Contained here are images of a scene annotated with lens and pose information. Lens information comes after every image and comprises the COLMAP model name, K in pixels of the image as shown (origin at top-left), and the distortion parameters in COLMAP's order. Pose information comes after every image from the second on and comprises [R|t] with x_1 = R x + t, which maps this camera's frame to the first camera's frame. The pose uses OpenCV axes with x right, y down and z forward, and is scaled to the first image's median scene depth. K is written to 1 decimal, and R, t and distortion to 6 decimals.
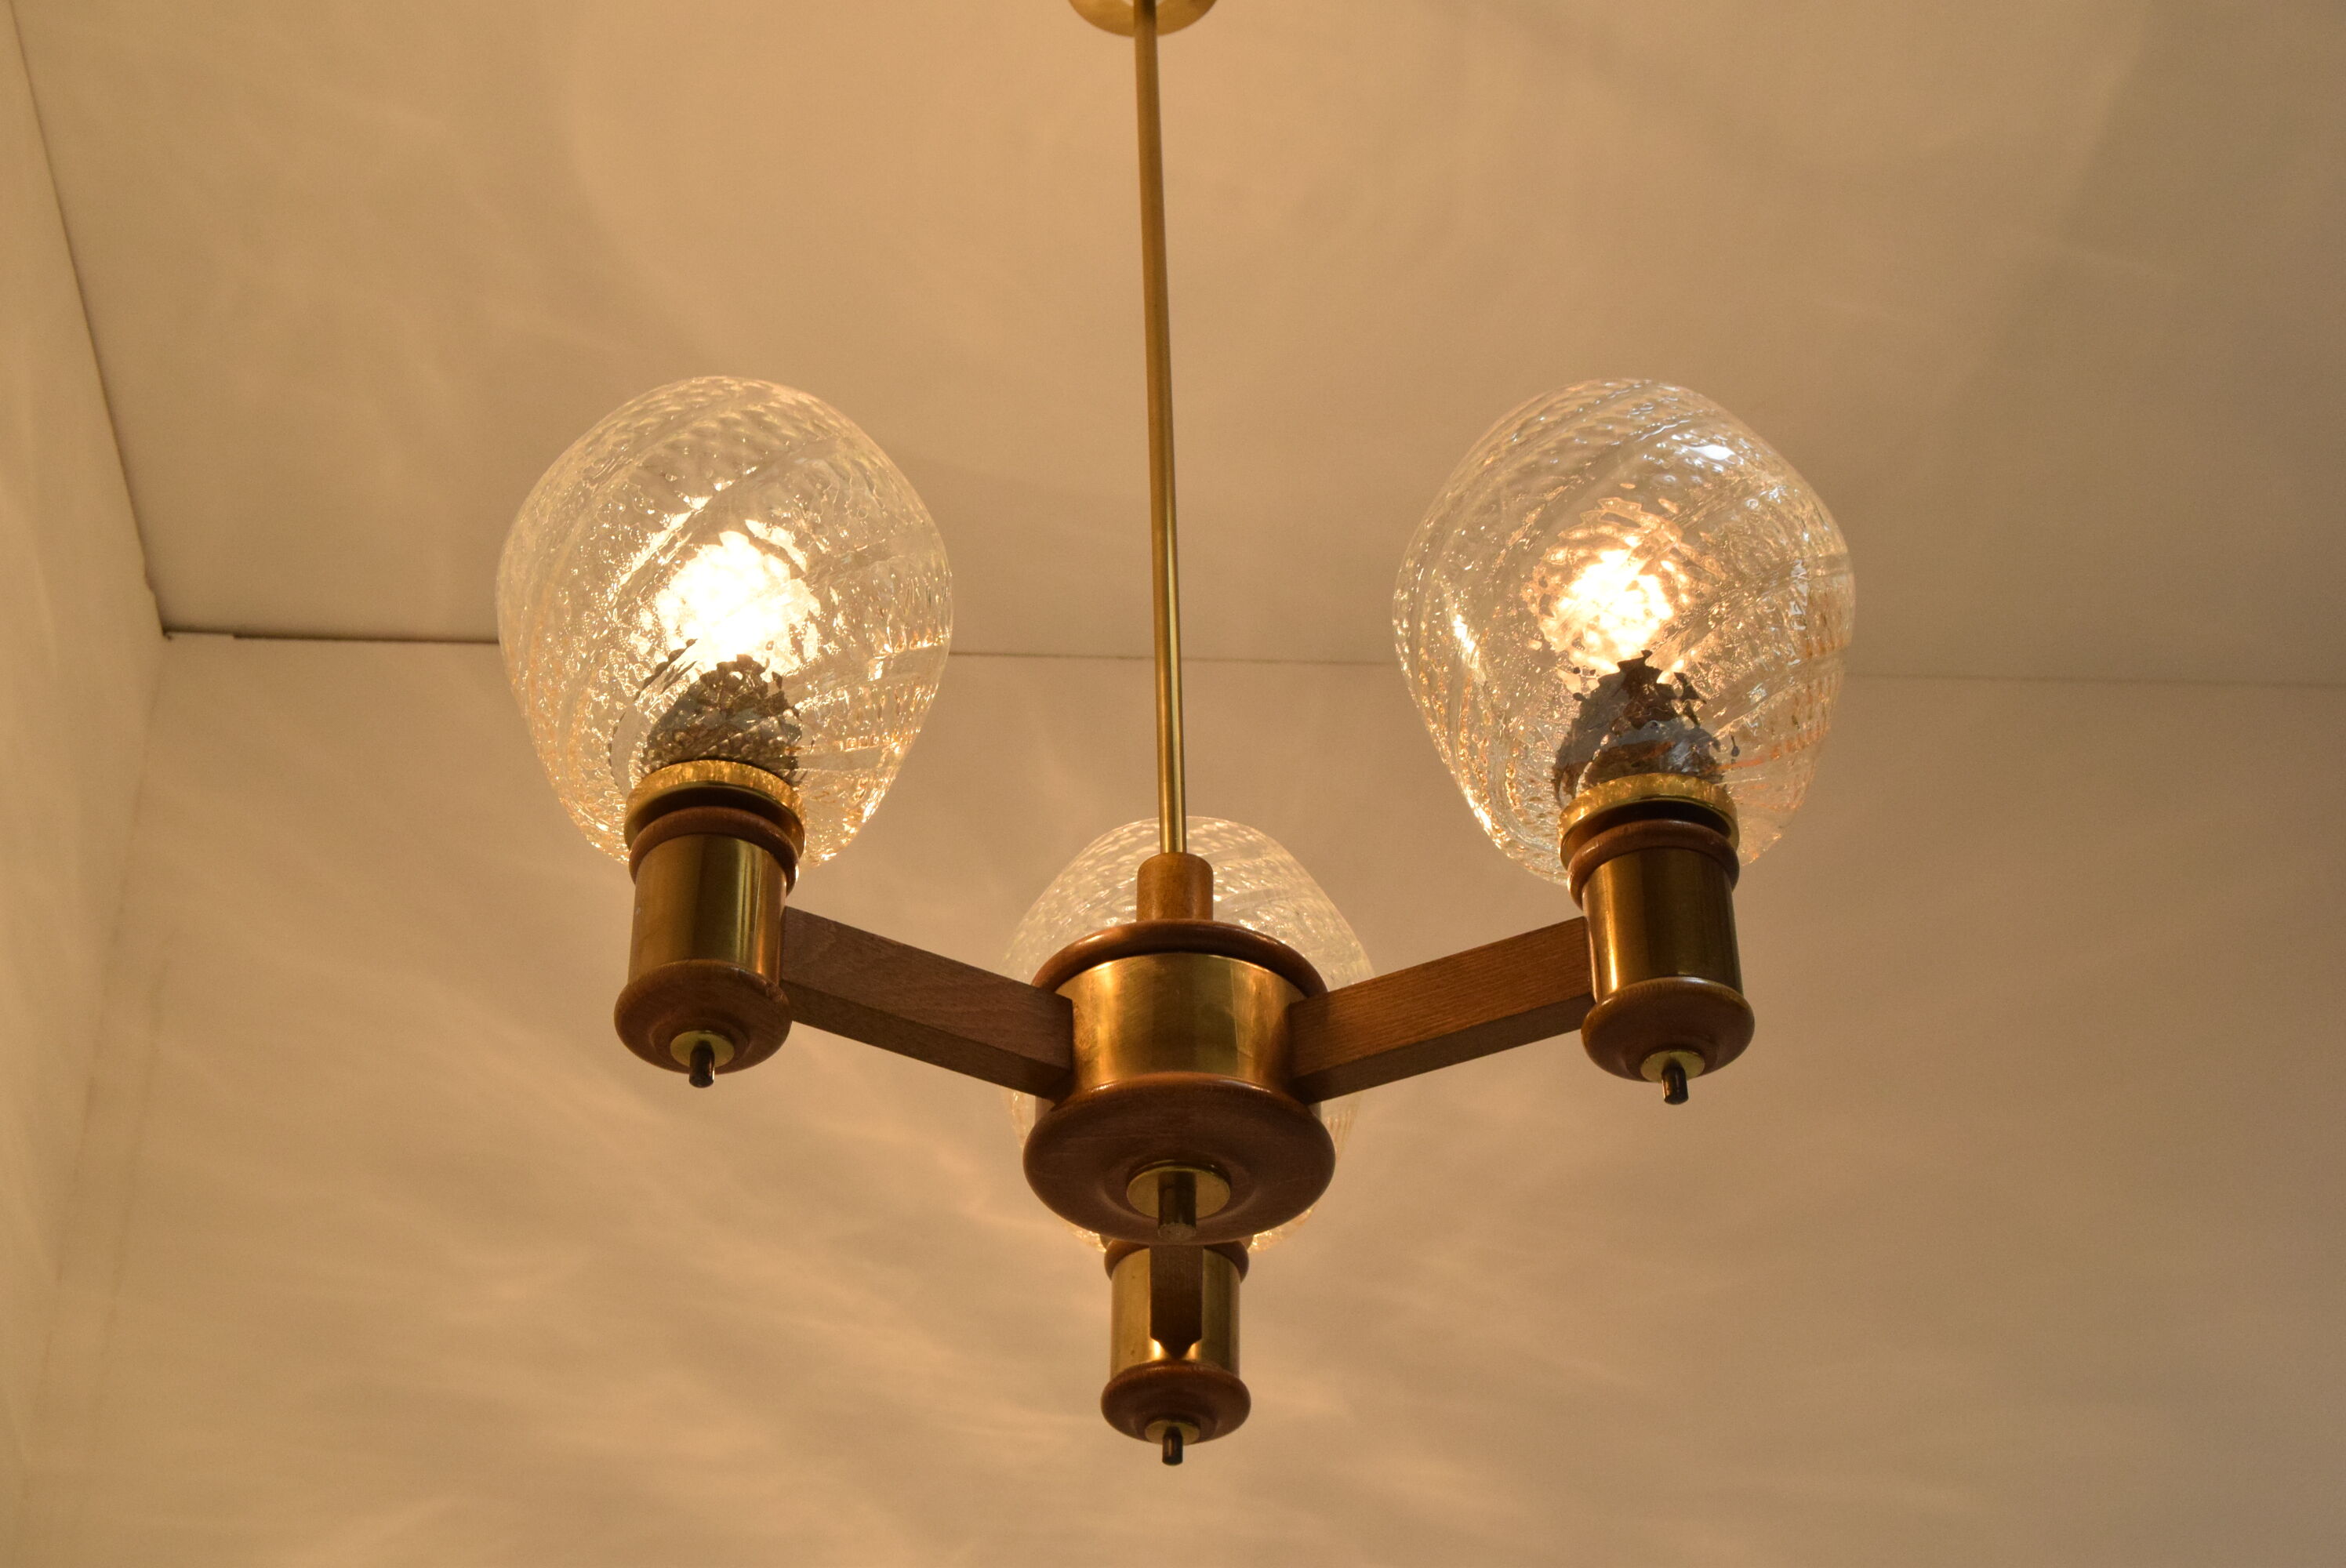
lens RADIAL K [[3866.3, 0, 1173.2], [0, 3866.3, 743.2], [0, 0, 1]] dist [-0.024051, -0.016754]
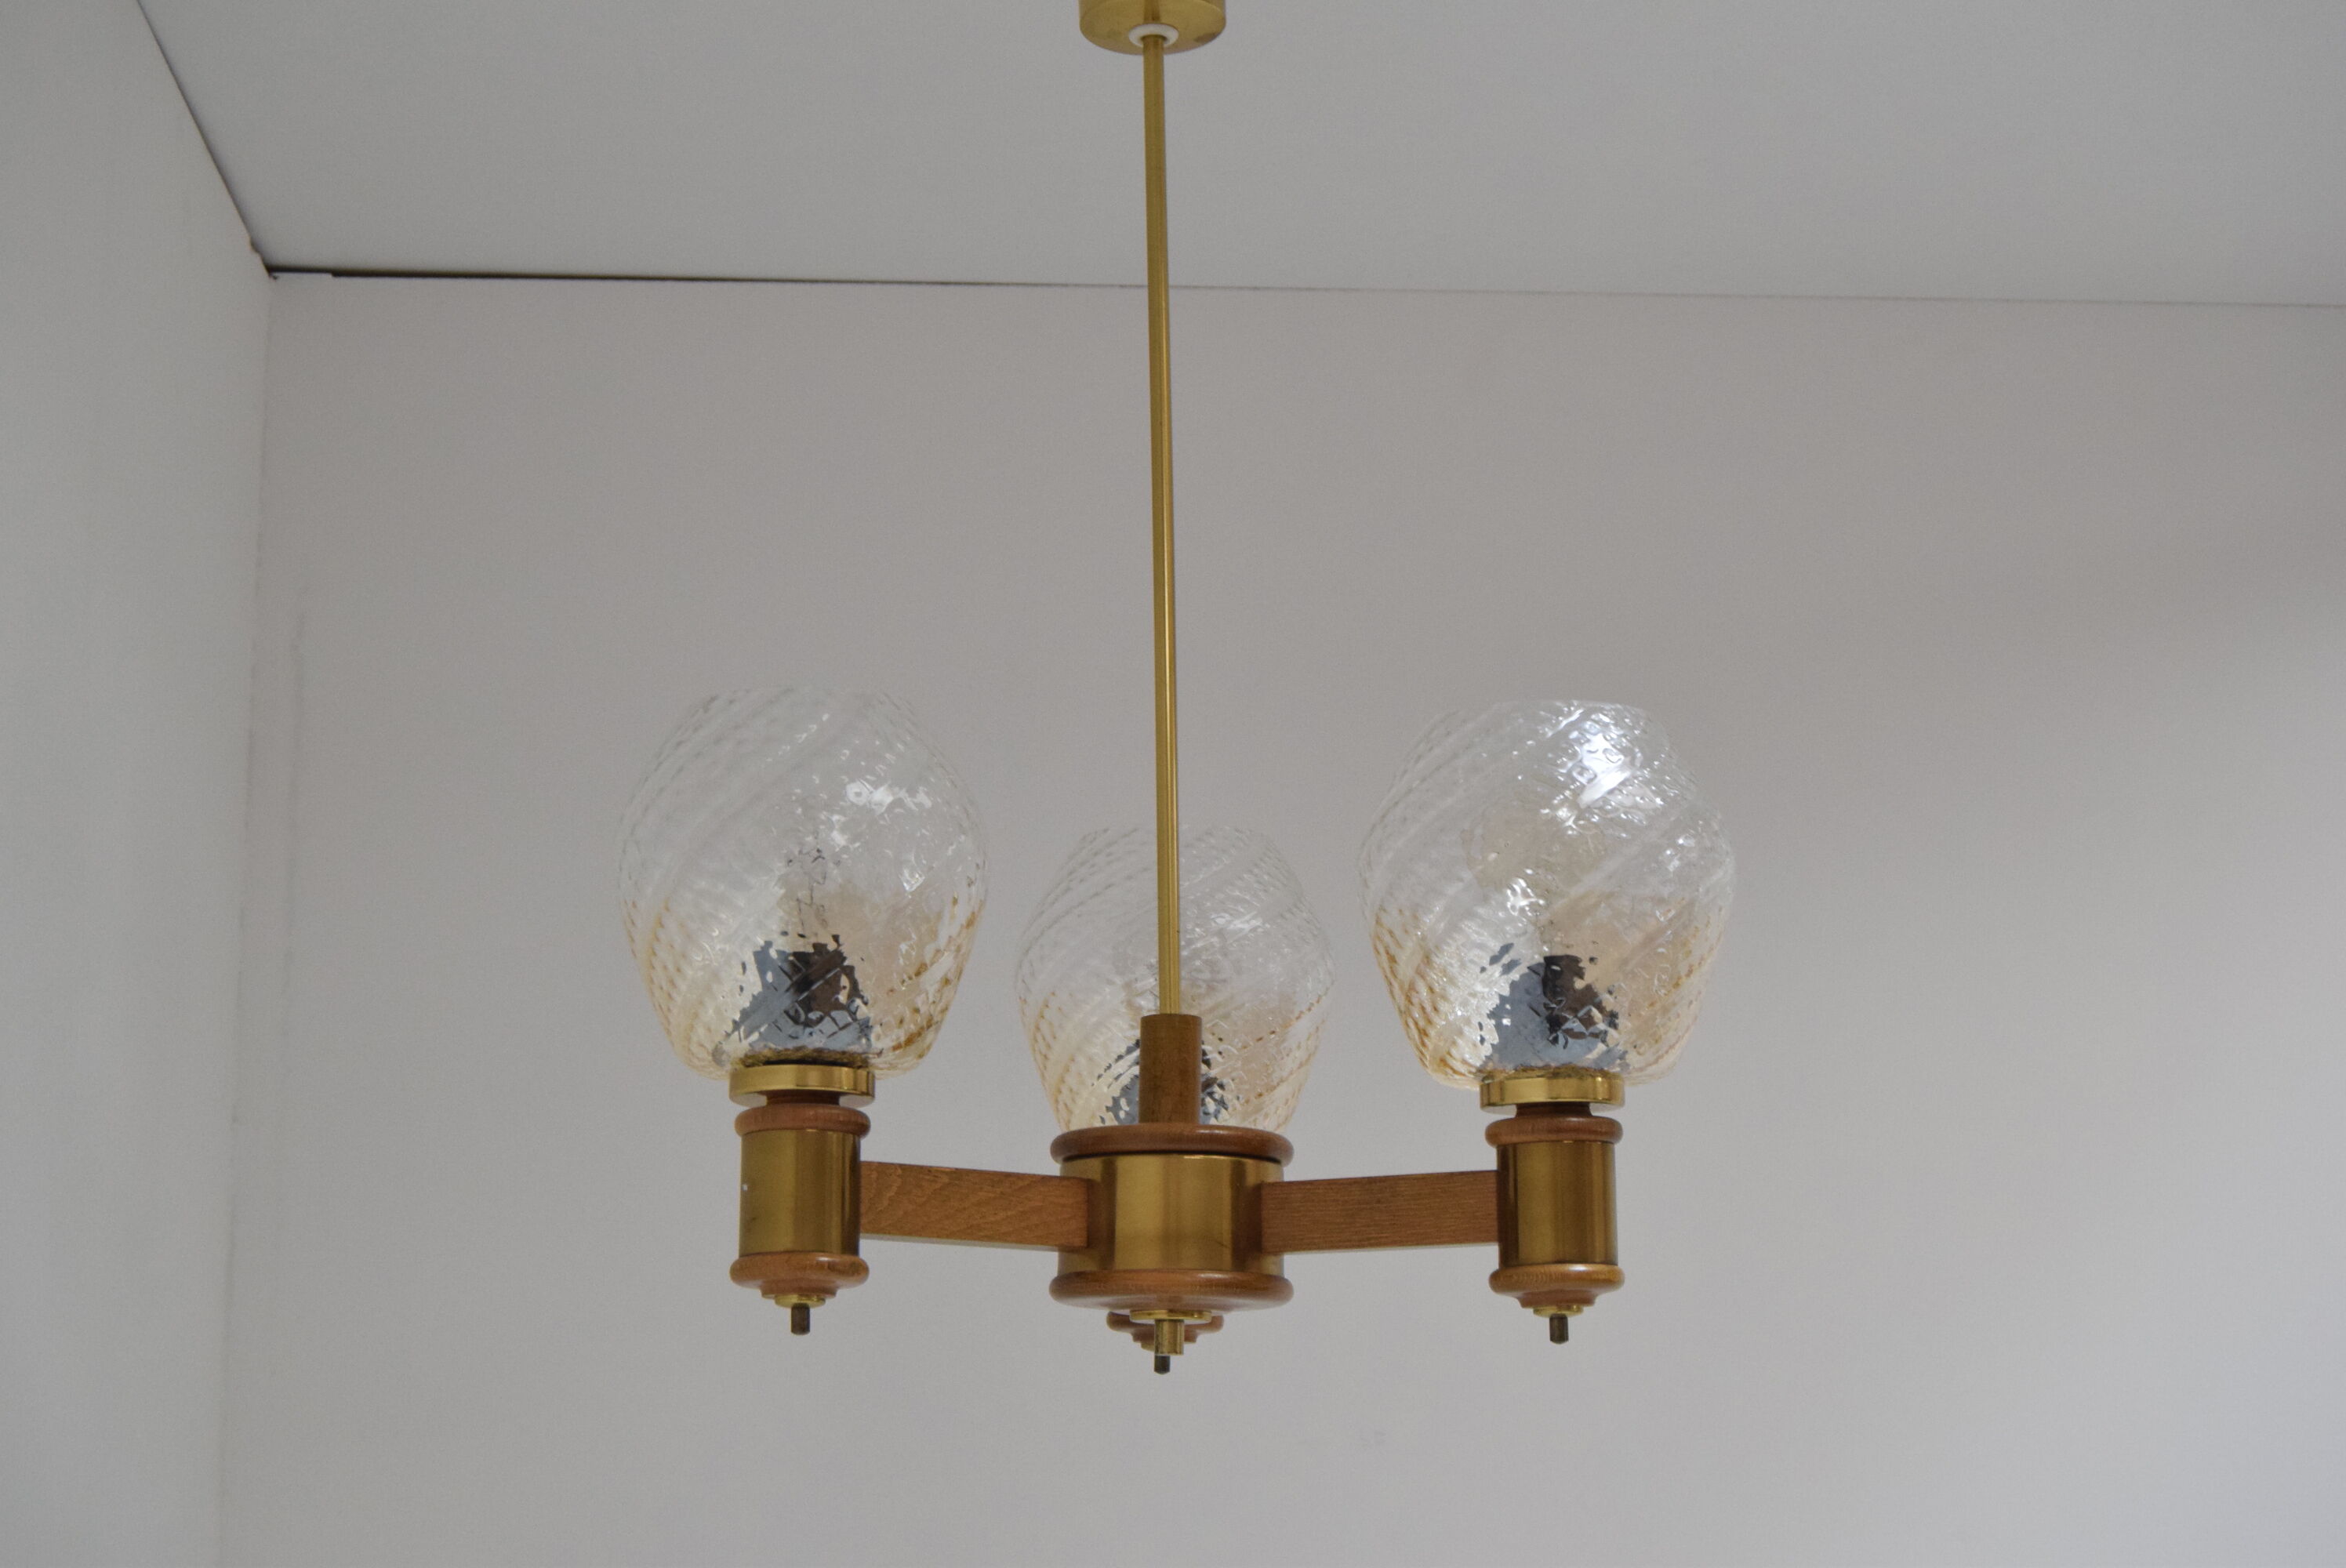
lens RADIAL K [[3599.4, 0, 1173.0], [0, 3599.4, 784.0], [0, 0, 1]] dist [-0.029599, -0.047869]
pose [[0.999910, 0.011781, 0.006433, -0.007689], [-0.013383, 0.911853, 0.410298, -0.538056], [-0.001033, -0.410347, 0.911929, -0.015744]]
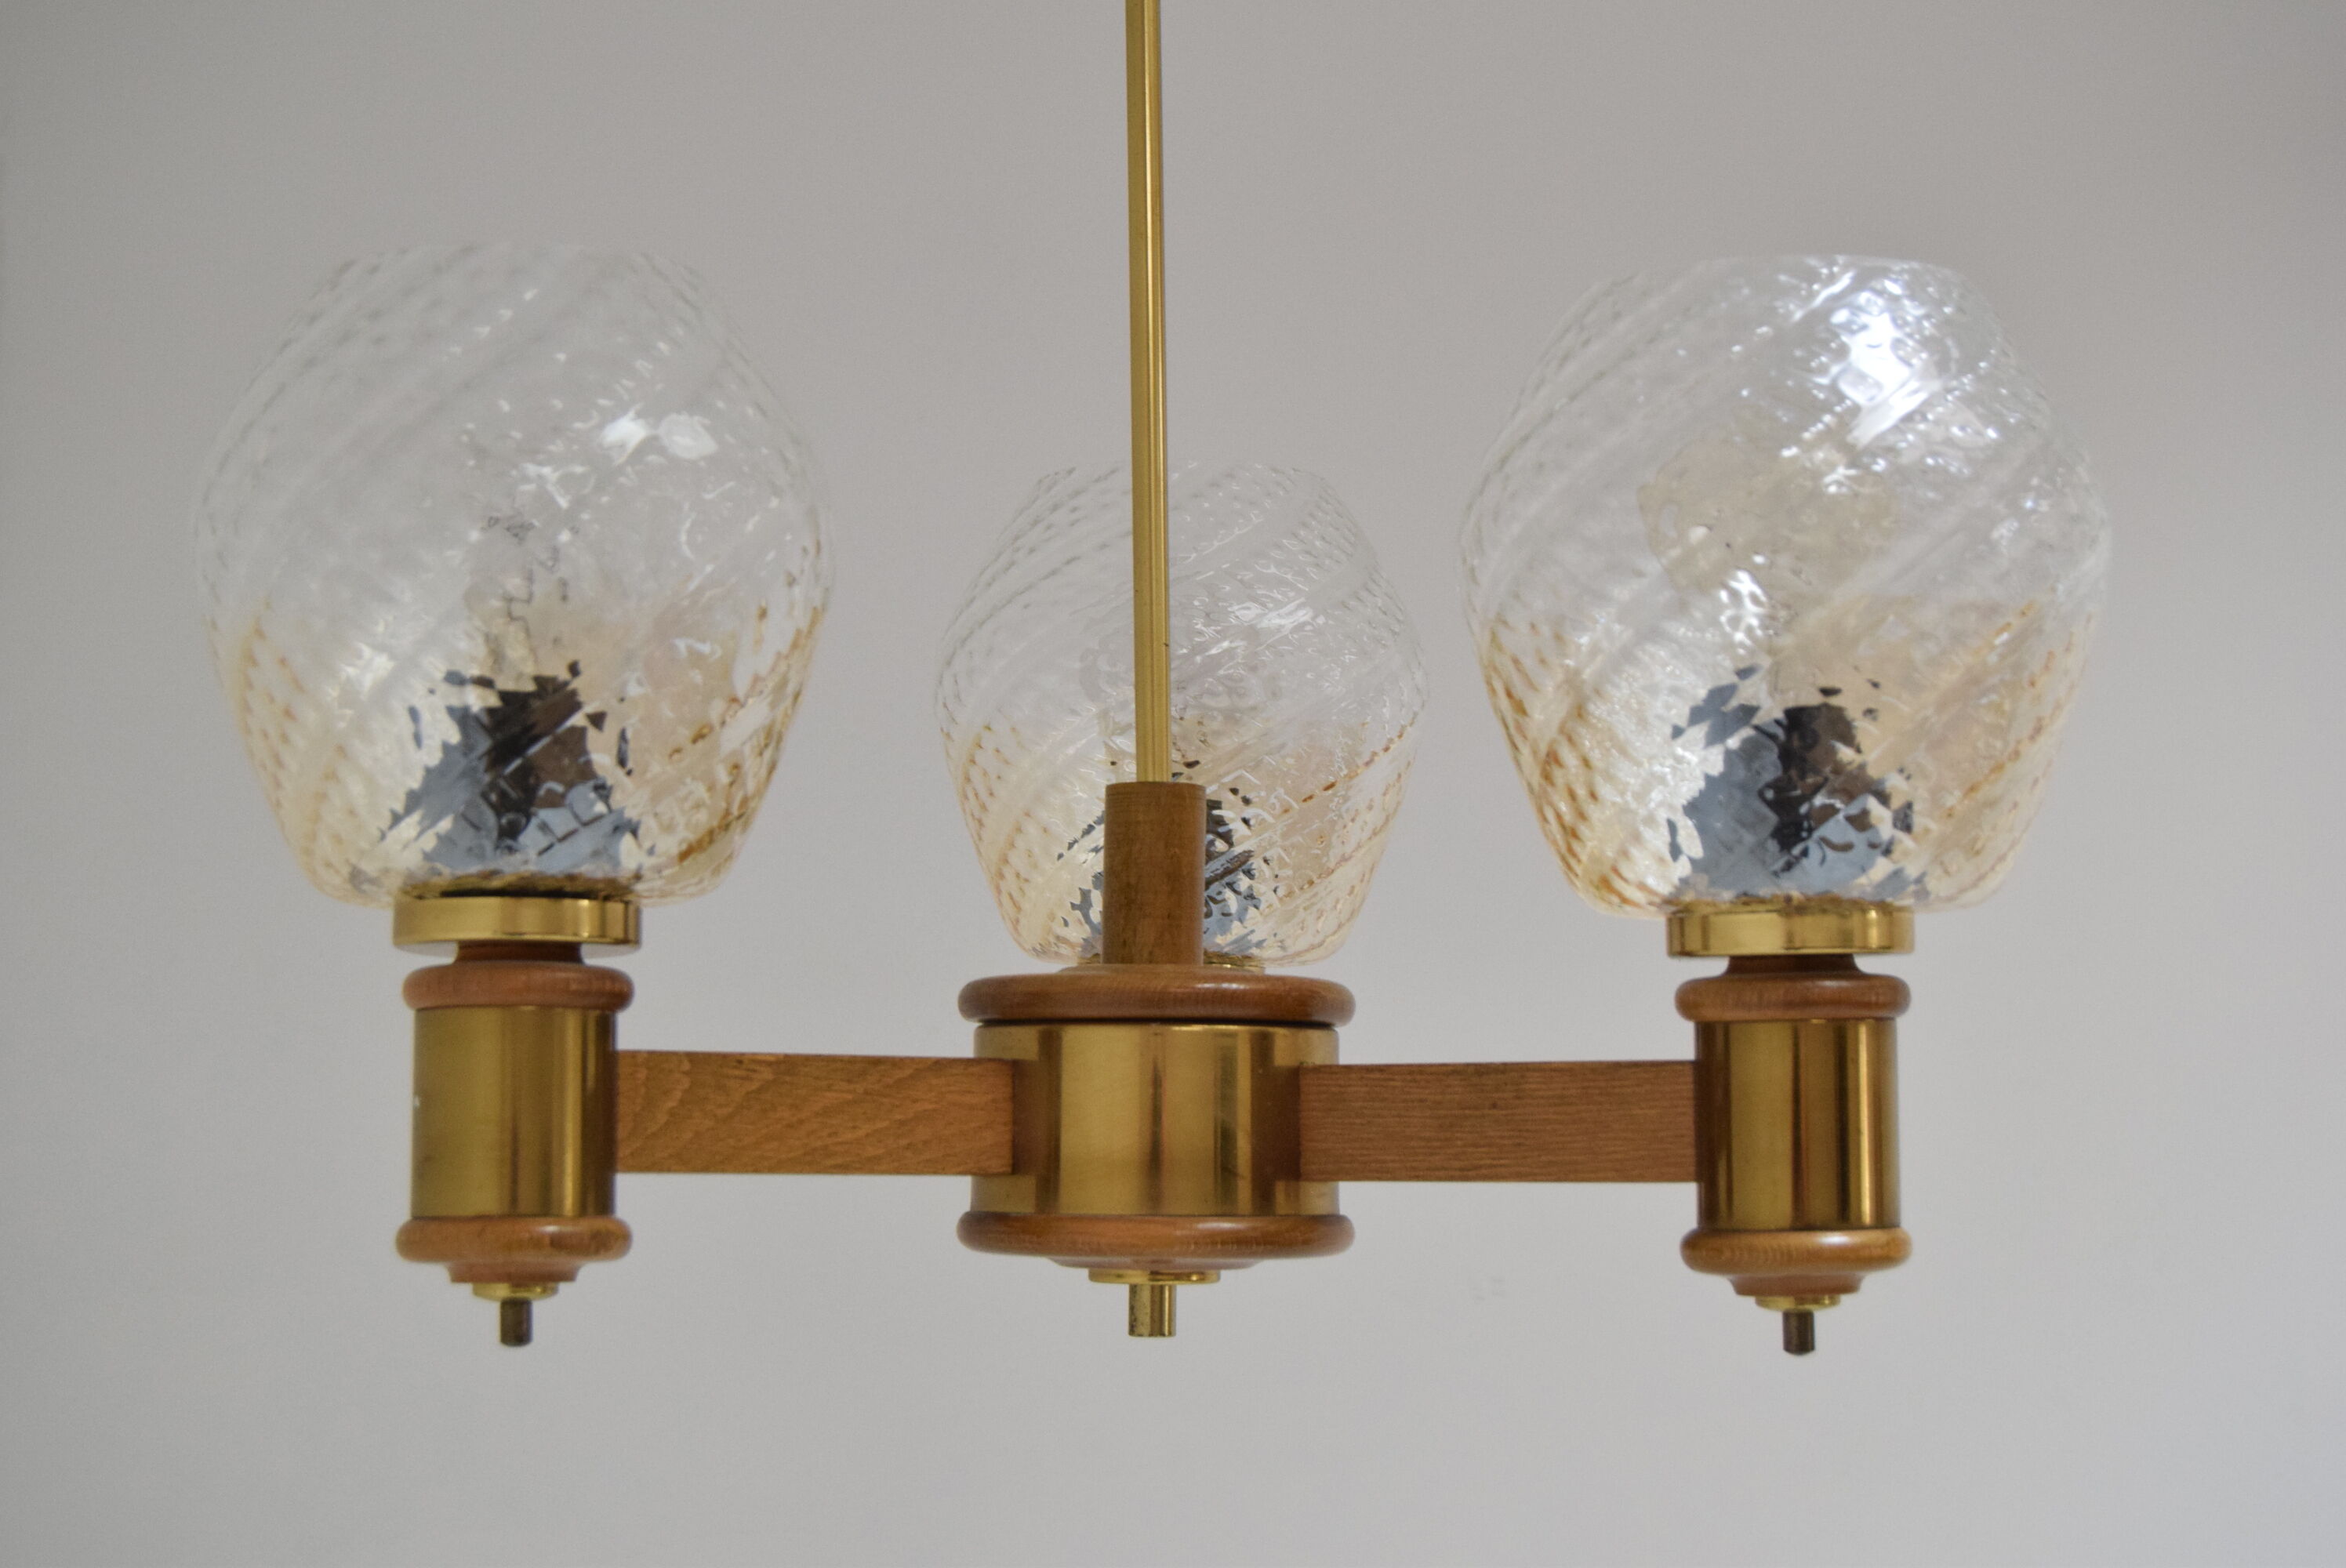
lens RADIAL K [[3599.4, 0, 1173.0], [0, 3599.4, 784.0], [0, 0, 1]] dist [-0.029599, -0.047869]
pose [[0.999668, 0.007142, -0.024754, 0.022692], [0.006553, 0.858721, 0.512401, -0.348355], [0.024917, -0.512394, 0.858389, 0.423673]]
